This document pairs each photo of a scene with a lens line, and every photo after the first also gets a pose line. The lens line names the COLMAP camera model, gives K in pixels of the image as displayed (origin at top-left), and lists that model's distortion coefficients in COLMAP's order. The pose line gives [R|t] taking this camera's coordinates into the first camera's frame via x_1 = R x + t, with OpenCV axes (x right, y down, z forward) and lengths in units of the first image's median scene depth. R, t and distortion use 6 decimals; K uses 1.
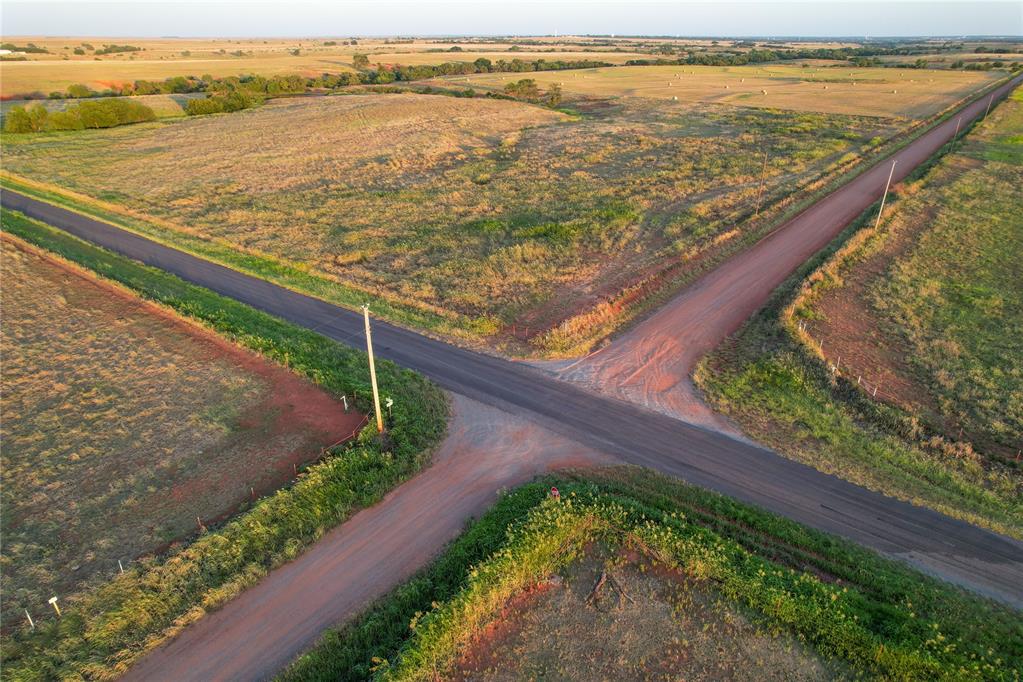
lens RADIAL K [[659.7, 0, 511.5], [0, 659.7, 341.0], [0, 0, 1]] dist [-0.079520, 0.074599]
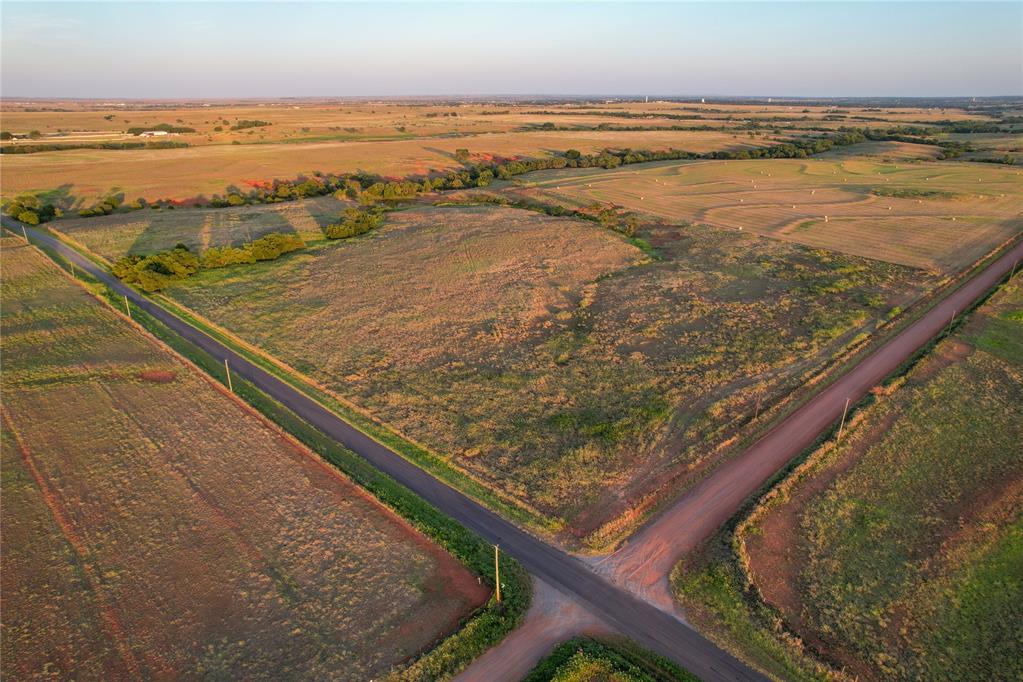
lens RADIAL K [[659.7, 0, 511.5], [0, 659.7, 341.0], [0, 0, 1]] dist [-0.079520, 0.074599]
pose [[0.991364, 0.044579, -0.123327, 0.027177], [-0.053743, 0.995955, -0.072003, -0.285433], [0.119618, 0.078010, 0.989750, -0.568591]]
